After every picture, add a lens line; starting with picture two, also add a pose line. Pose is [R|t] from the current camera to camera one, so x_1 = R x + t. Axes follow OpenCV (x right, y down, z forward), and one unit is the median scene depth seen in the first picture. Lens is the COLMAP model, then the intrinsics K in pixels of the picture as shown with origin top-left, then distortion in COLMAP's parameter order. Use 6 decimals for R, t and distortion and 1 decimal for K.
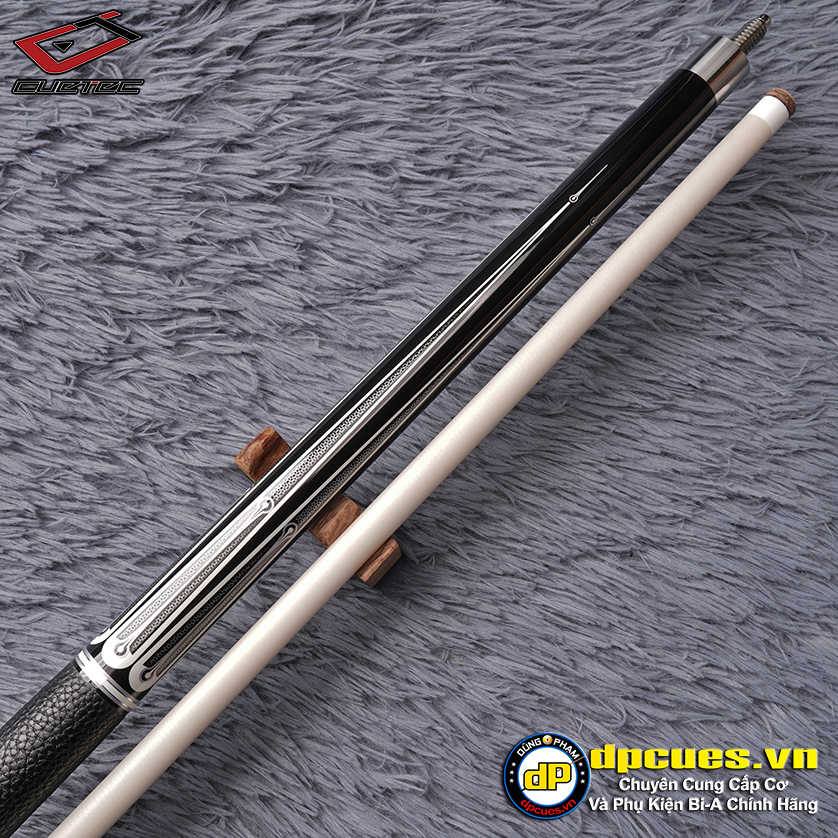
lens RADIAL K [[1349.3, 0, 417.1], [0, 1349.3, 422.9], [0, 0, 1]] dist [0.009201, 0.000000]
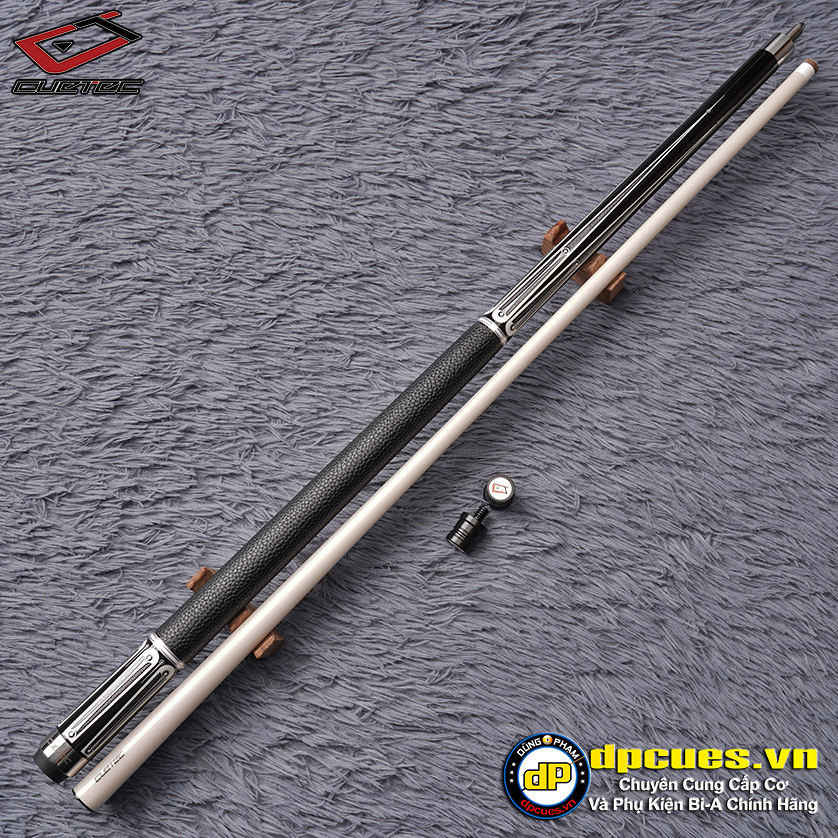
lens RADIAL K [[1349.3, 0, 420.4], [0, 1349.3, 416.3], [0, 0, 1]] dist [0.009201, 0.000000]
pose [[0.999920, 0.004138, -0.011955, -0.265513], [-0.004586, 0.999278, -0.037725, 0.337930], [0.011791, 0.037777, 0.999217, -0.925137]]
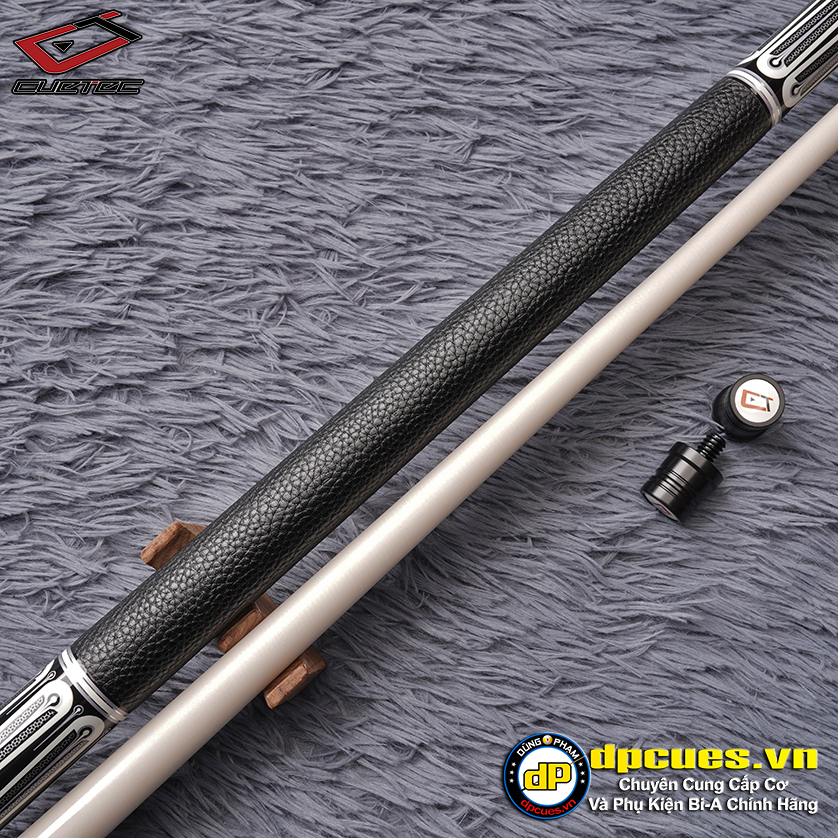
lens RADIAL K [[1349.3, 0, 419.9], [0, 1349.3, 420.8], [0, 0, 1]] dist [0.009201, 0.000000]
pose [[0.997172, 0.057628, -0.048233, -0.361303], [-0.056735, 0.998195, 0.019680, 0.373226], [0.049280, -0.016888, 0.998642, -0.091690]]
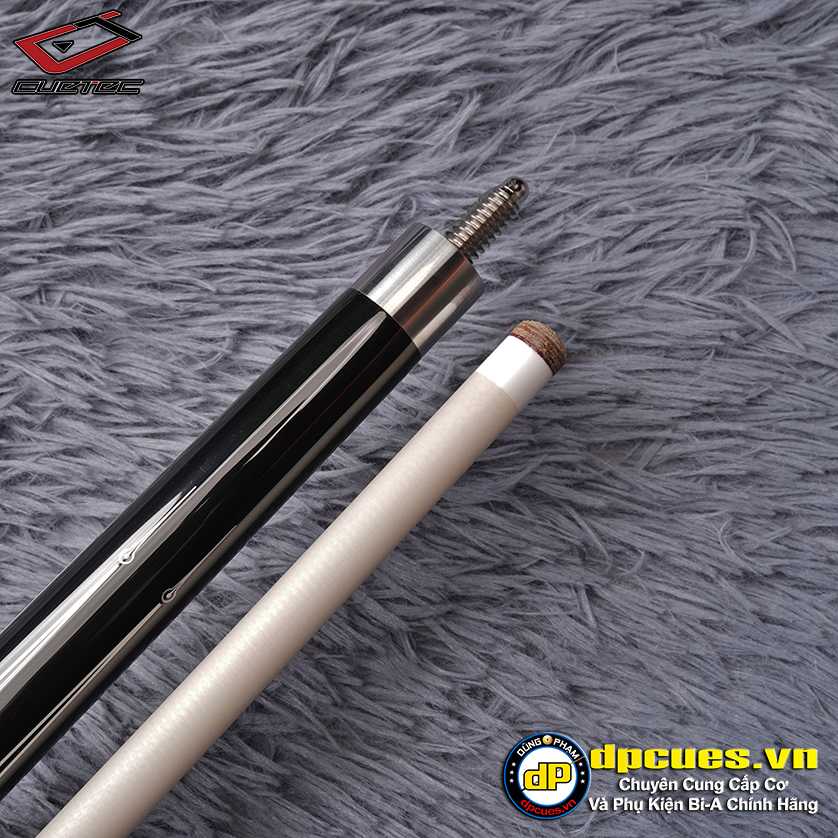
lens RADIAL K [[1349.3, 0, 379.6], [0, 1349.3, 438.1], [0, 0, 1]] dist [0.009201, 0.000000]
pose [[0.999600, -0.012435, -0.025398, 0.207852], [0.012814, 0.999809, 0.014784, -0.199144], [0.025209, -0.015104, 0.999568, 0.433063]]
